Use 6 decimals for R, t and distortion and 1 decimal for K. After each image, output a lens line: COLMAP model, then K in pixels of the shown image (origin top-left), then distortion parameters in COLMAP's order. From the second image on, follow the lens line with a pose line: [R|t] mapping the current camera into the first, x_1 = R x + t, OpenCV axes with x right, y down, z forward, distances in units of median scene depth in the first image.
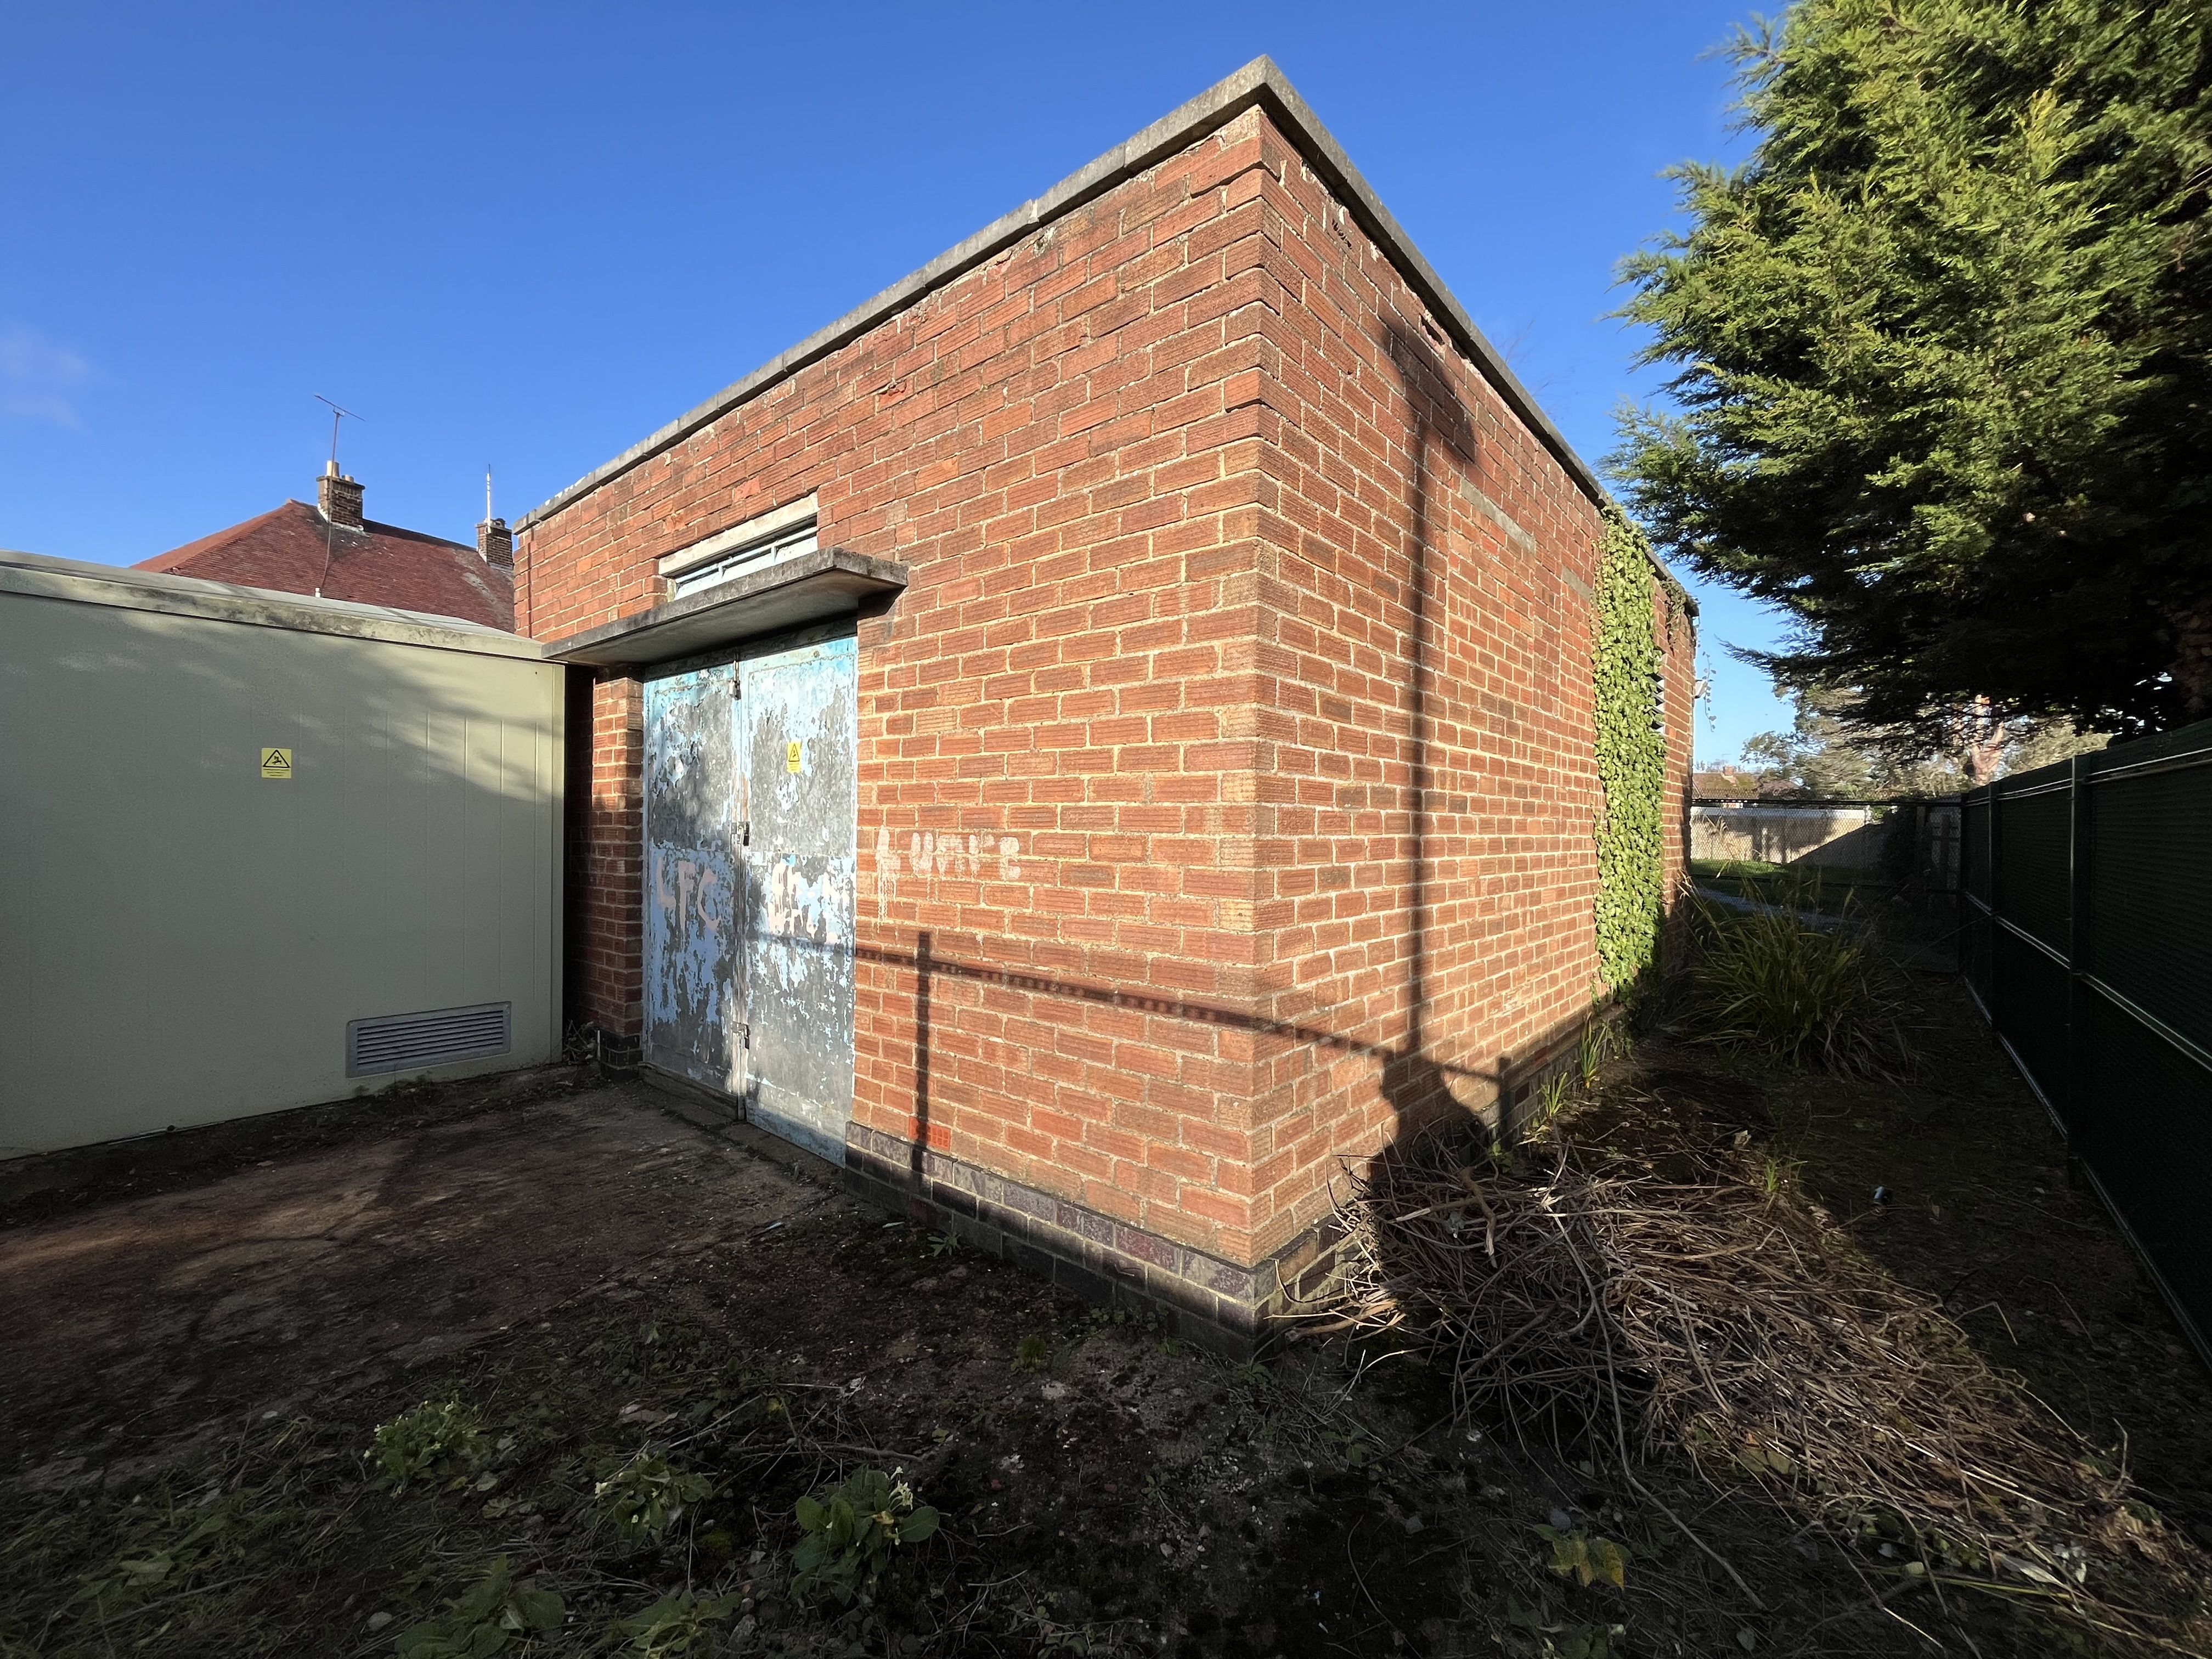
lens RADIAL K [[892.9, 0, 1101.6], [0, 892.9, 827.5], [0, 0, 1]] dist [-0.000597, -0.000363]
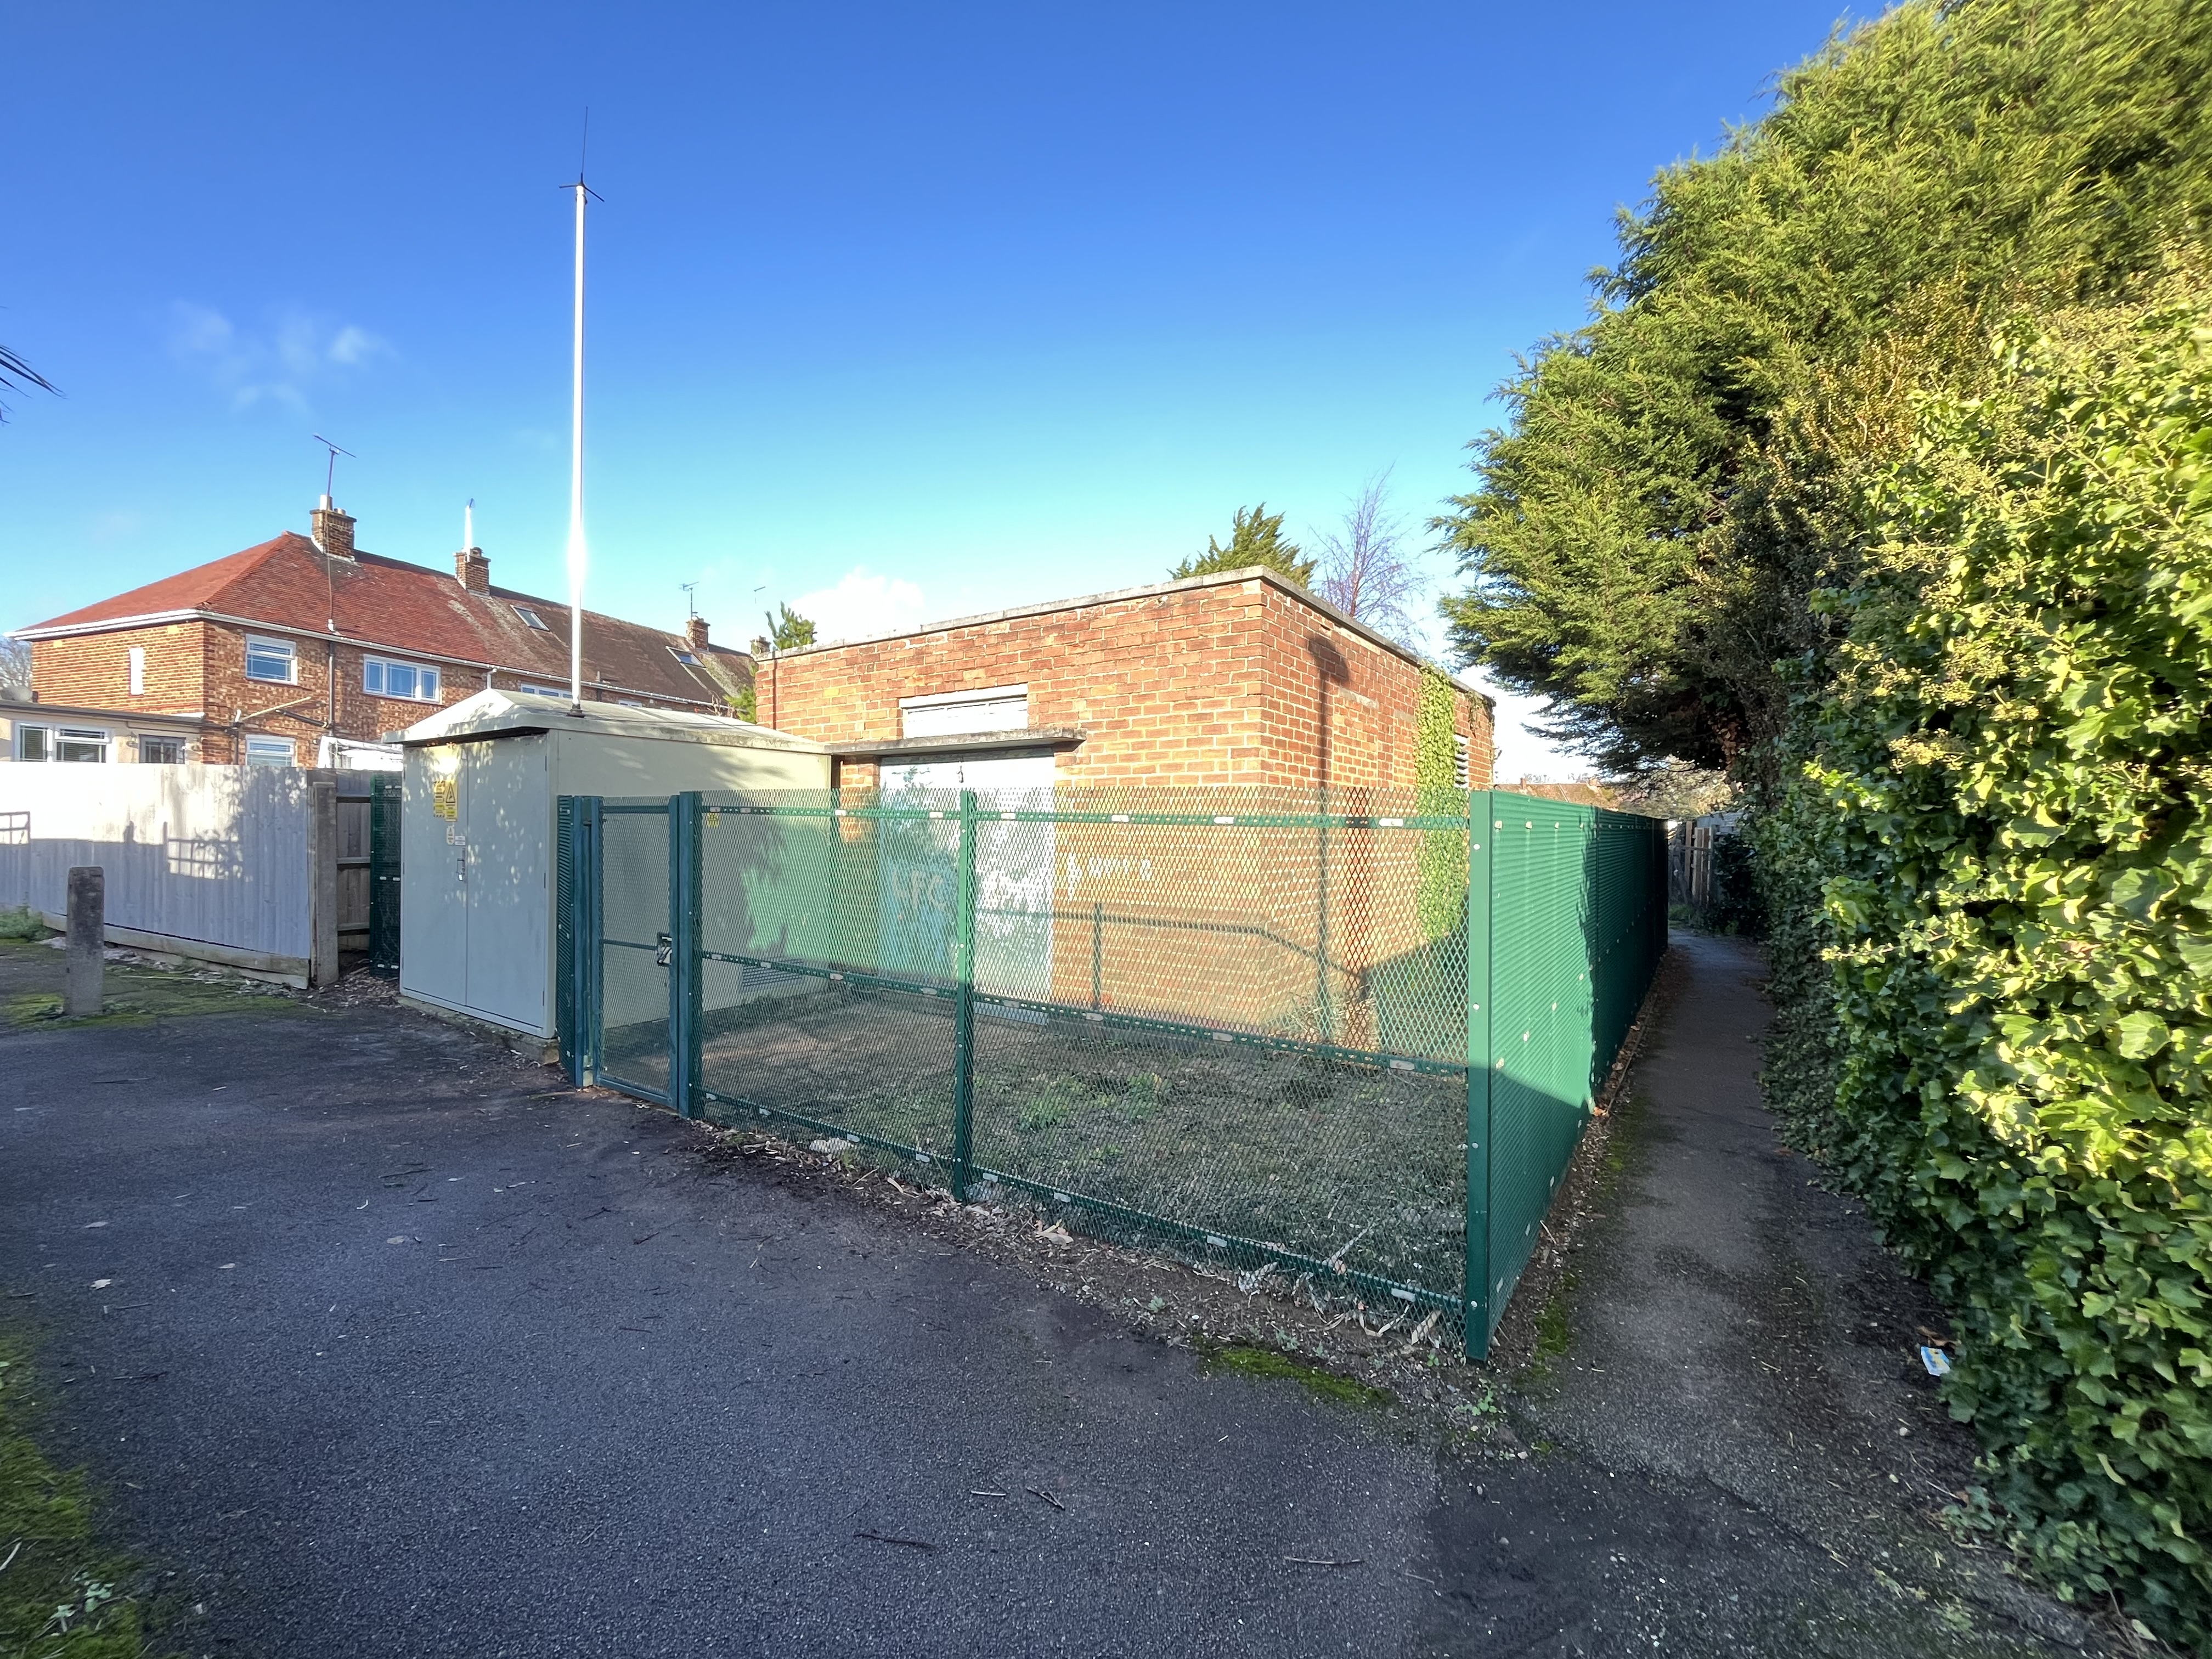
lens RADIAL K [[892.9, 0, 1101.6], [0, 892.9, 827.5], [0, 0, 1]] dist [-0.000597, -0.000363]
pose [[0.994810, -0.002136, 0.101724, -0.368806], [0.002733, 0.999980, -0.005733, -0.047594], [-0.101710, 0.005981, 0.994796, -1.032220]]
